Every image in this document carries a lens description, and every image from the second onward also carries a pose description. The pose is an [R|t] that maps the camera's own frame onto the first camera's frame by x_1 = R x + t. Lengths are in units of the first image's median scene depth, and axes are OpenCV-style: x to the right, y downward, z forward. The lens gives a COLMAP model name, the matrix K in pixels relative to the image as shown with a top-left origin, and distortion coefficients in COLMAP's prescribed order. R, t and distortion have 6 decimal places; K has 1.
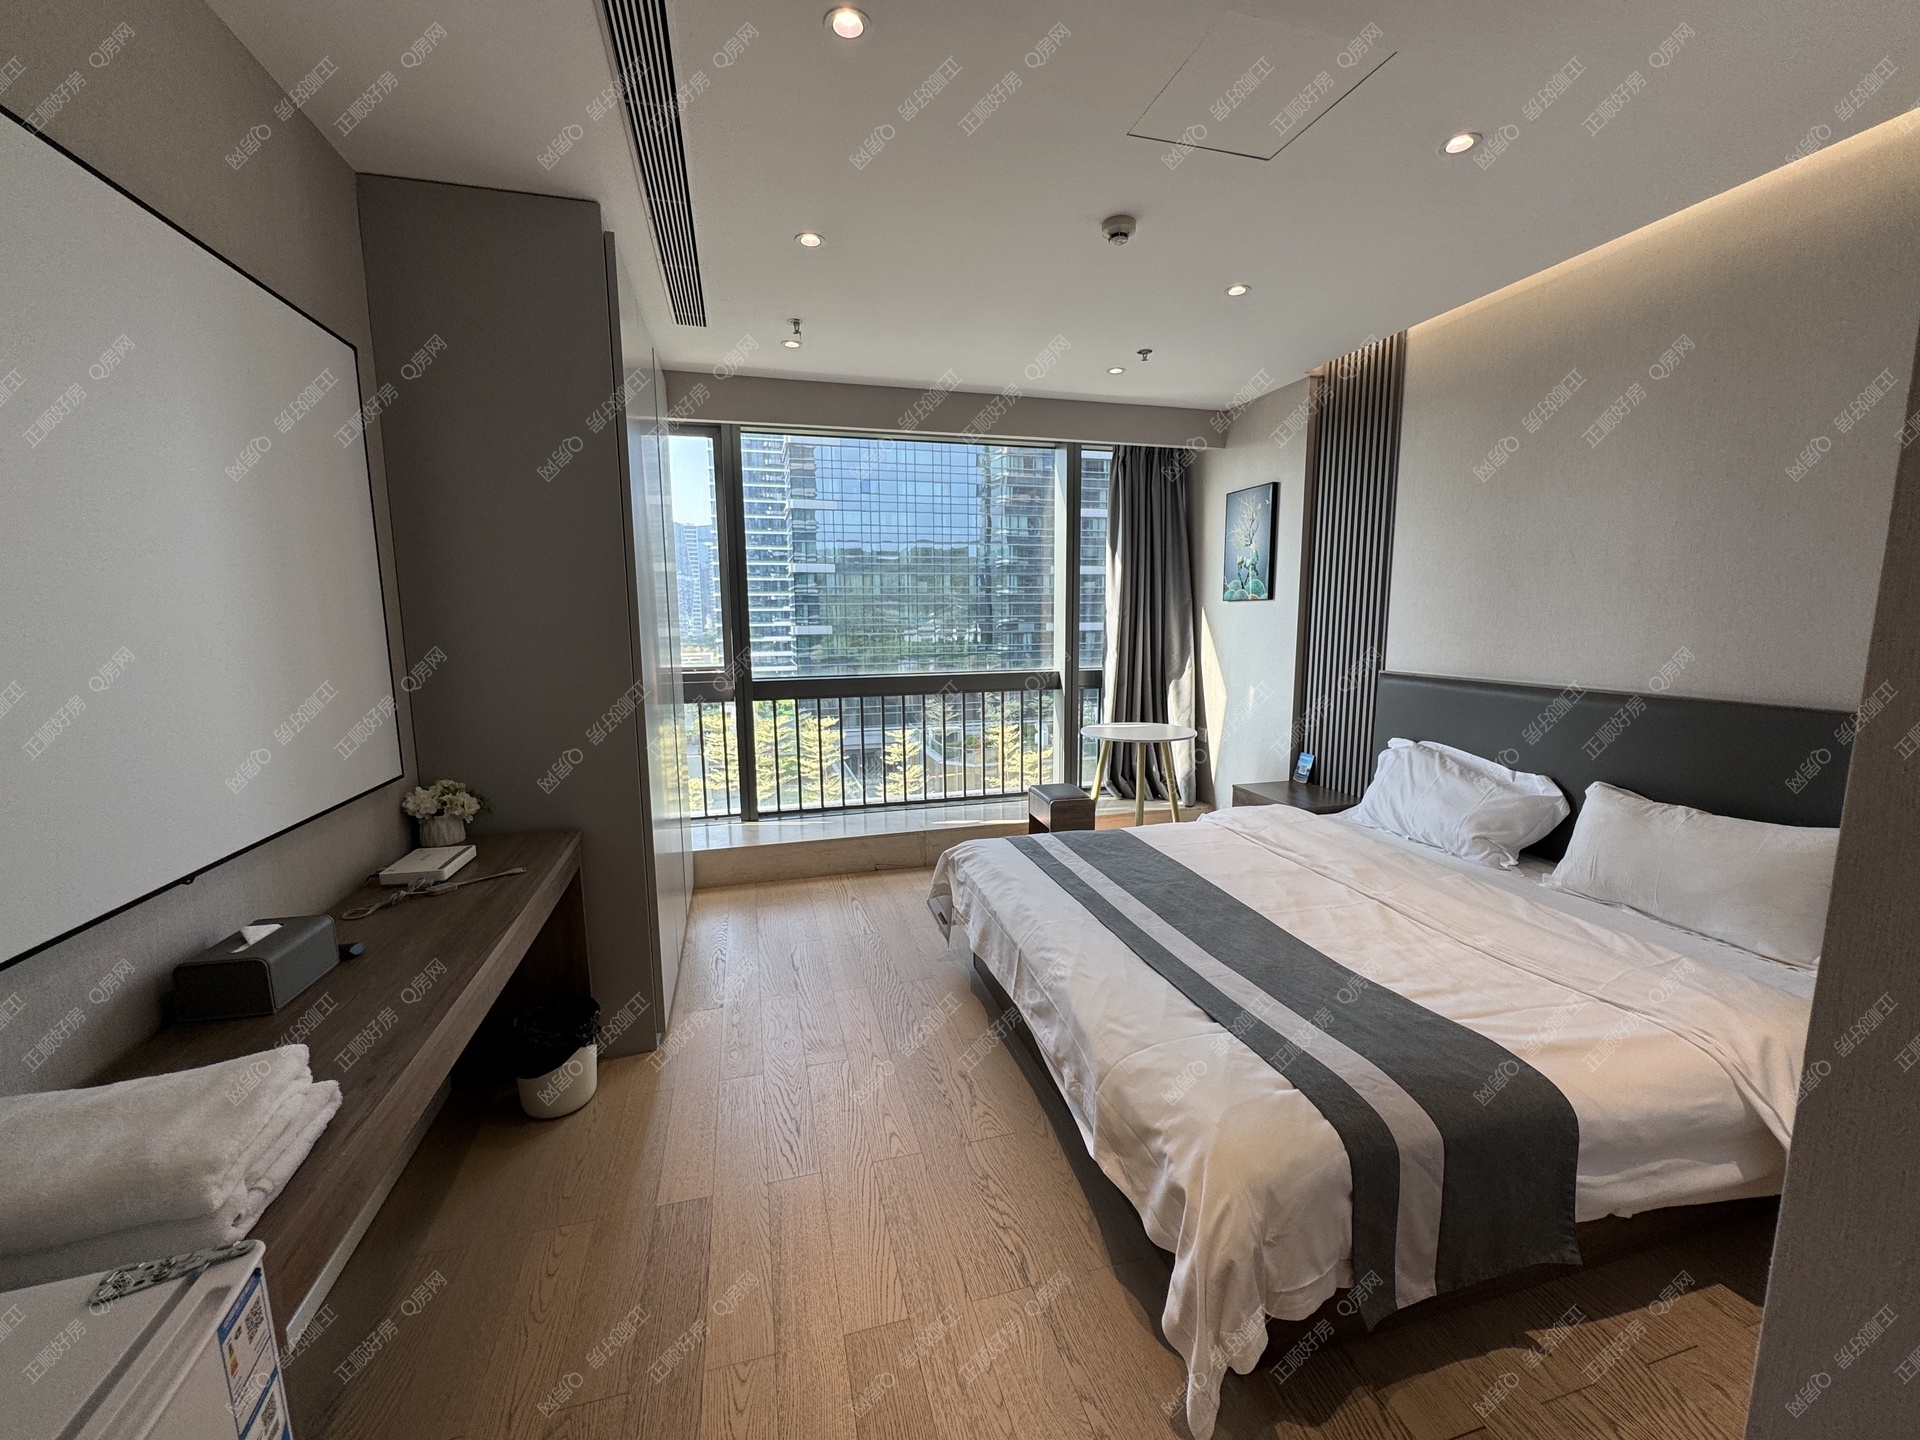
lens RADIAL K [[765.5, 0, 958.1], [0, 765.5, 718.1], [0, 0, 1]] dist [-0.004660, -0.000176]
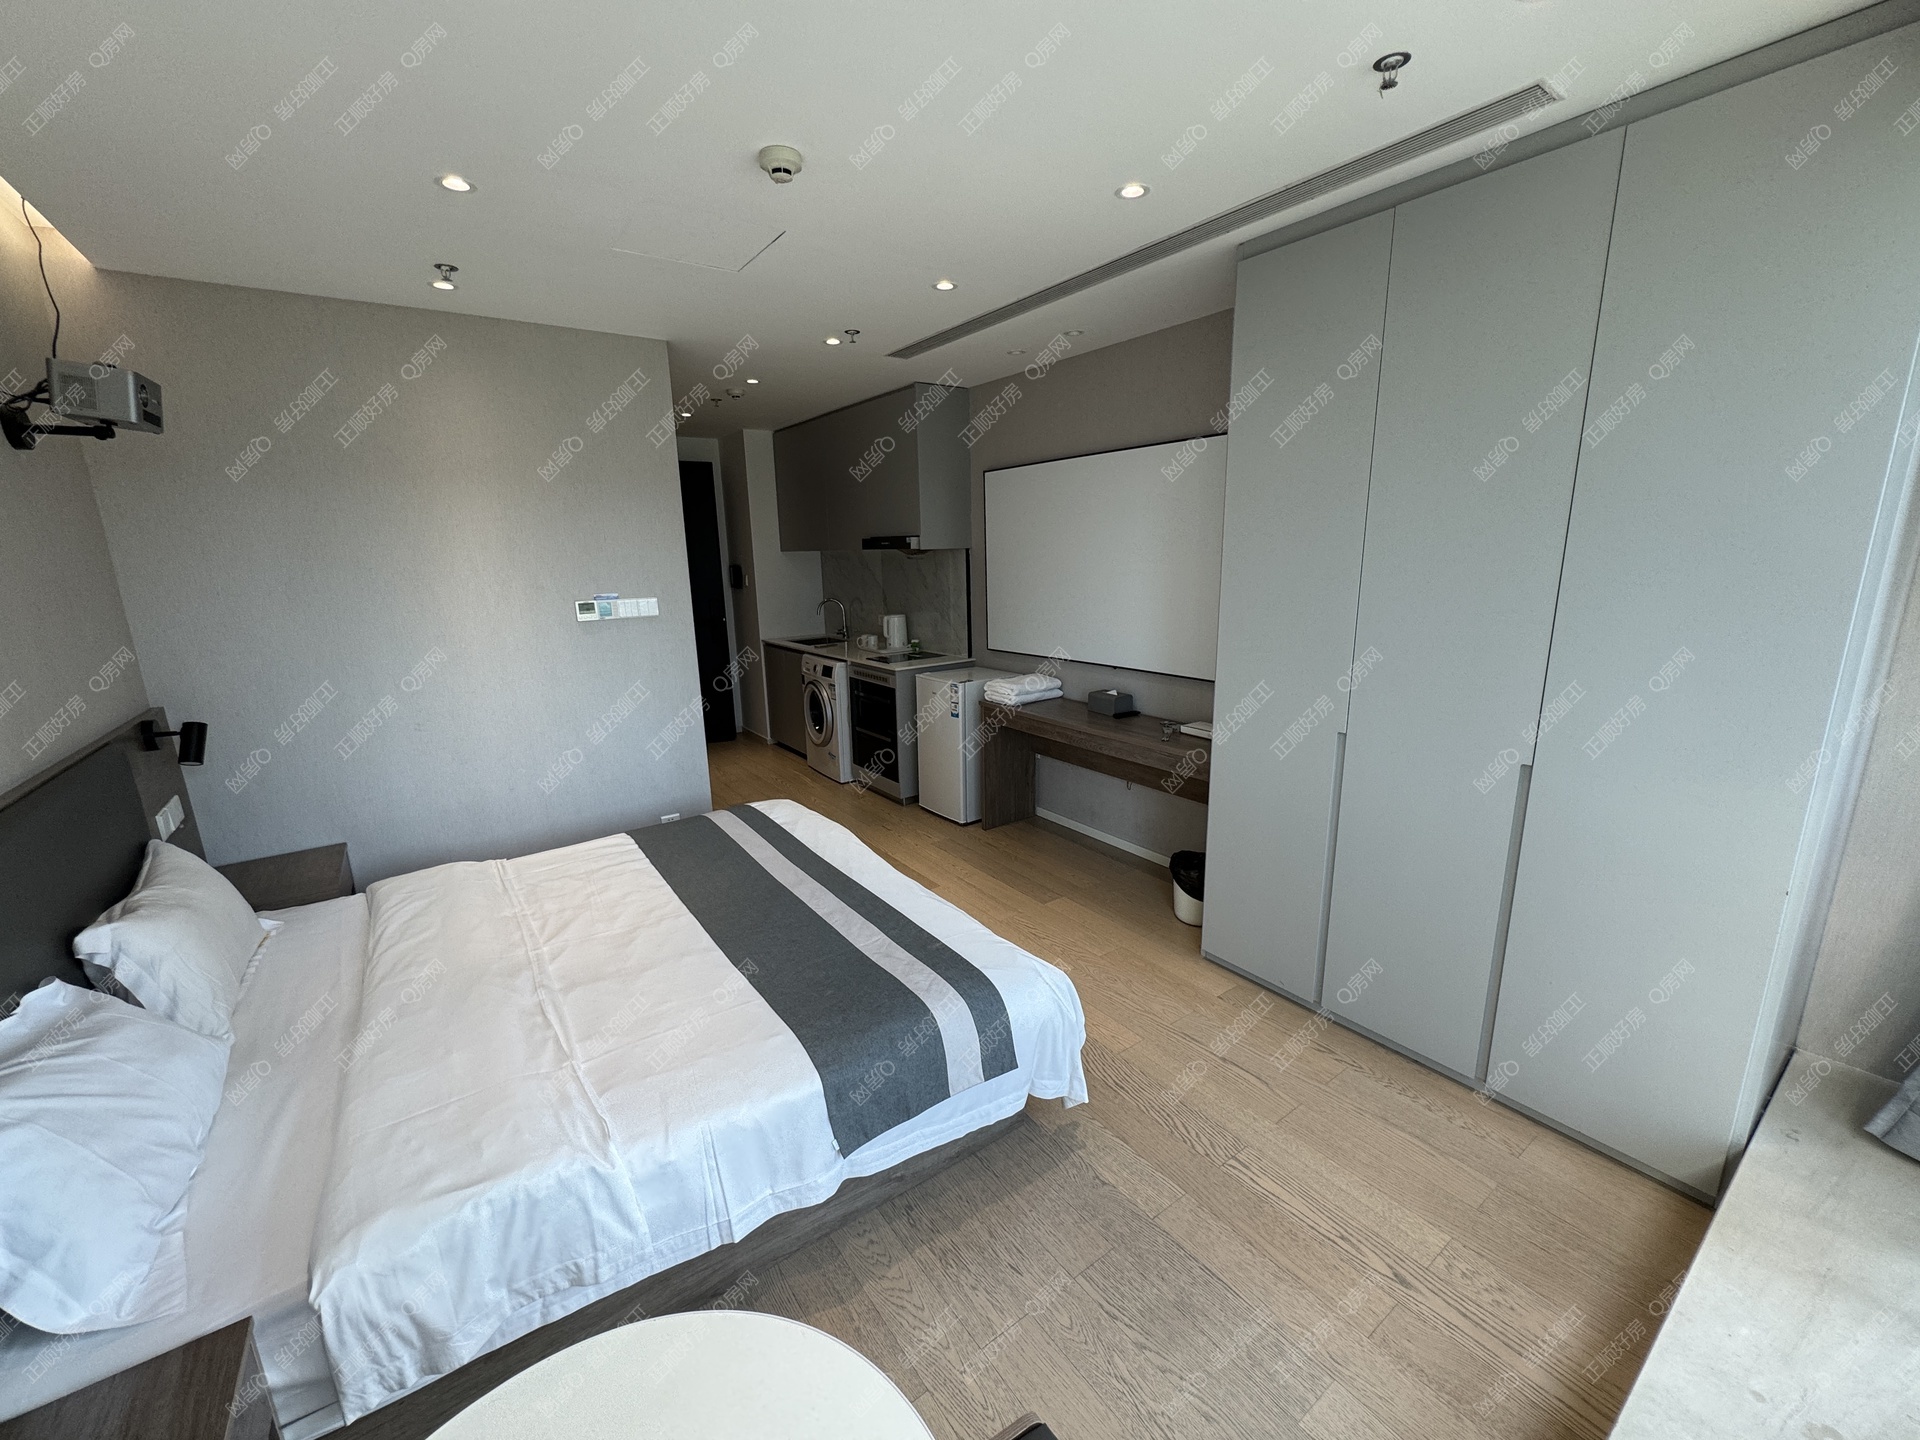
lens RADIAL K [[765.5, 0, 962.1], [0, 765.5, 724.7], [0, 0, 1]] dist [-0.004660, -0.000176]
pose [[-0.937959, 0.108308, -0.329397, 0.246418], [-0.014984, 0.936417, 0.350569, -0.250240], [0.346423, 0.333755, -0.876698, 1.362974]]
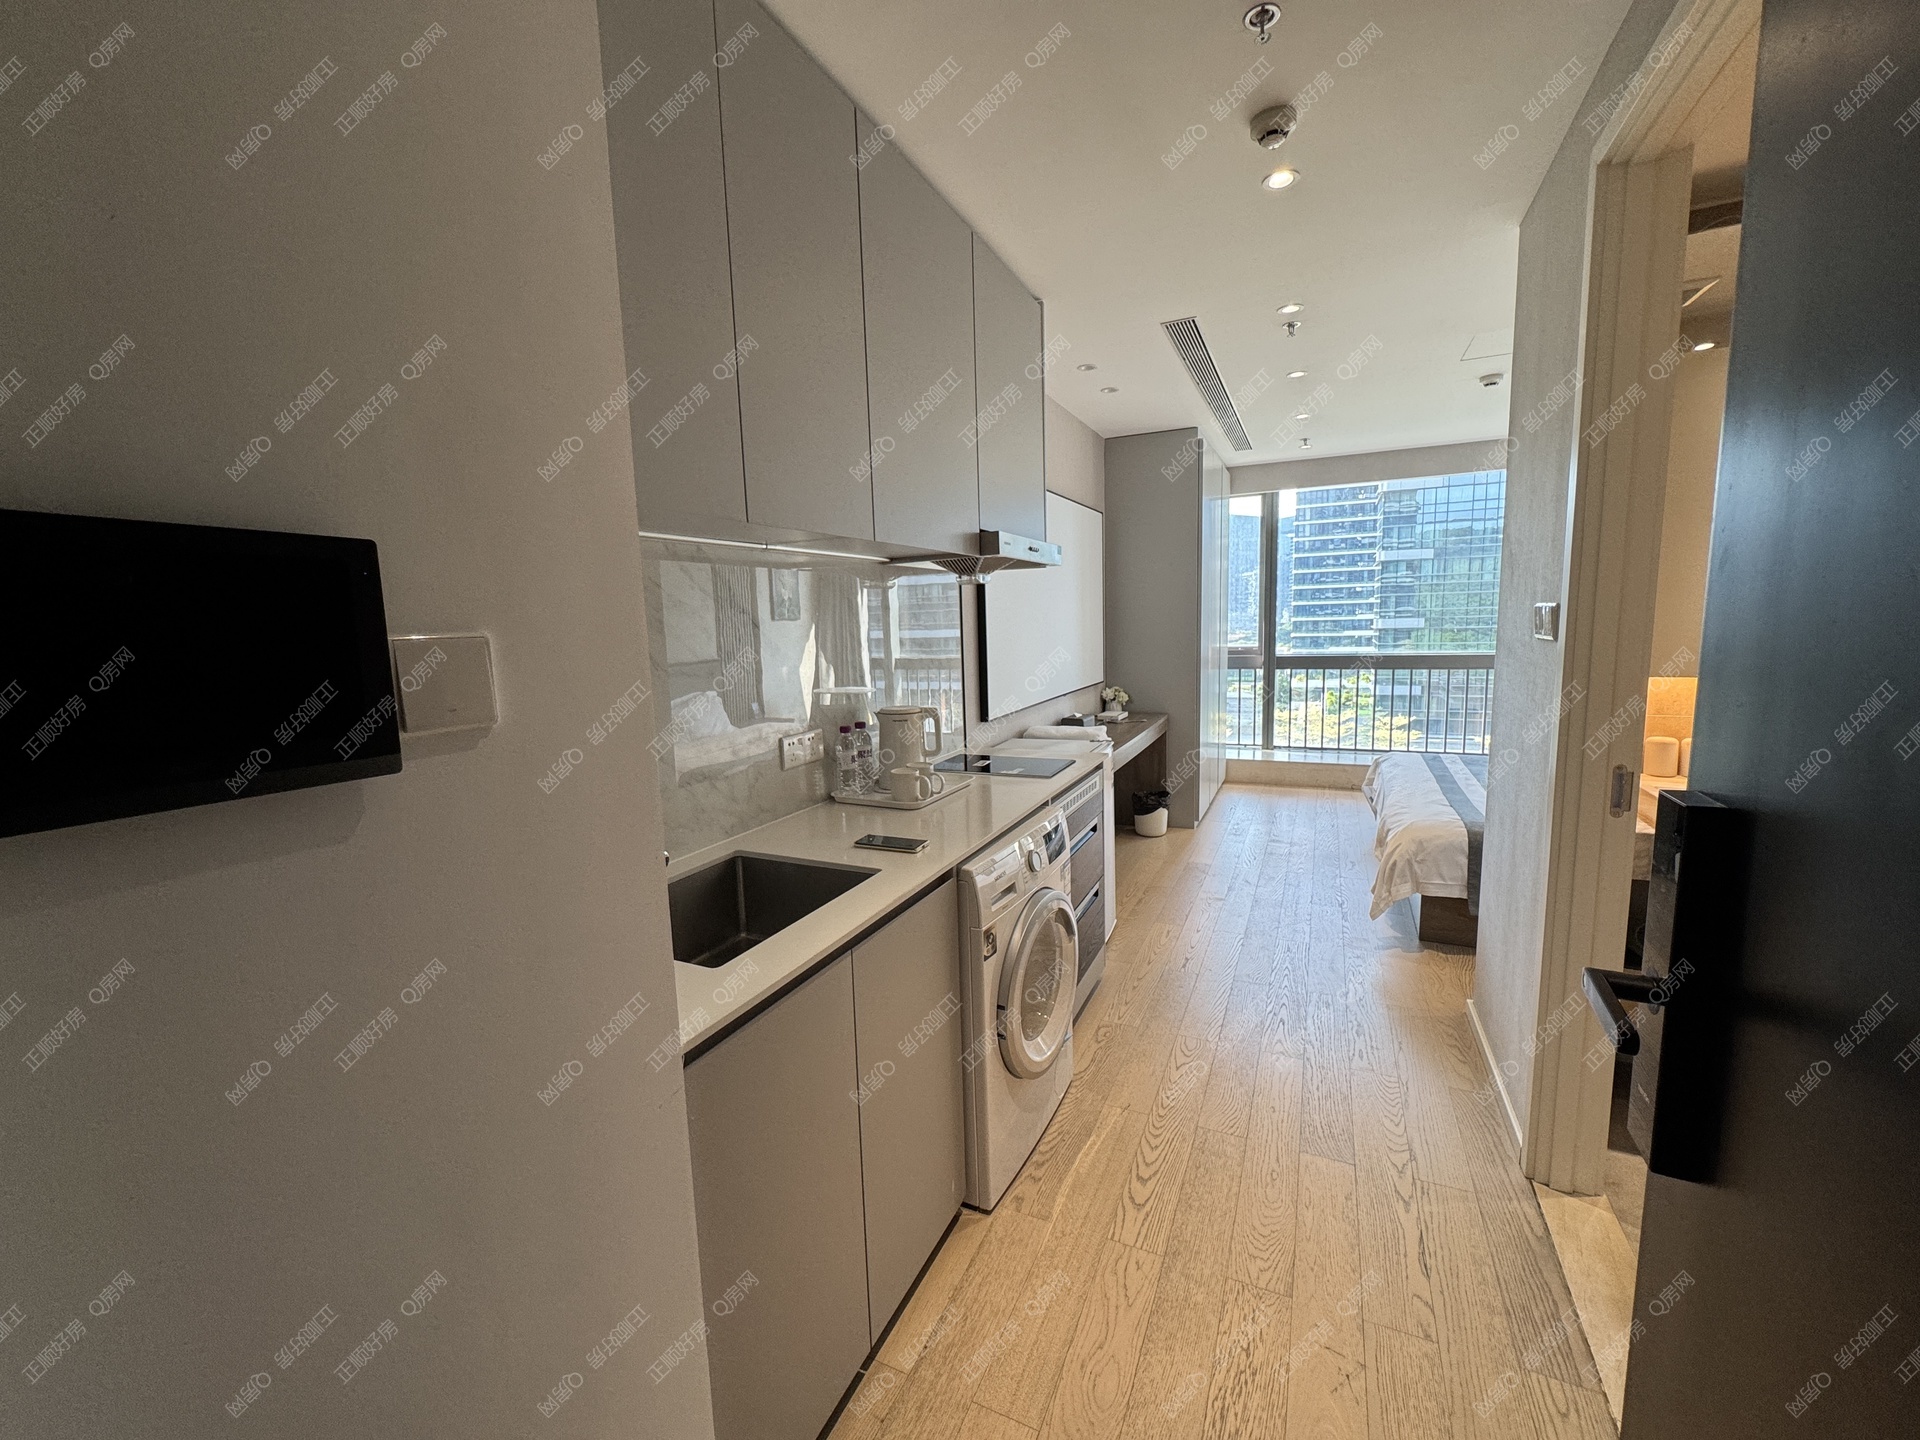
lens RADIAL K [[765.5, 0, 958.6], [0, 765.5, 716.2], [0, 0, 1]] dist [-0.004660, -0.000176]
pose [[0.755773, 0.068002, -0.651293, 0.237589], [-0.065232, 0.997464, 0.028450, 0.065025], [0.651577, 0.020984, 0.758293, -0.519997]]
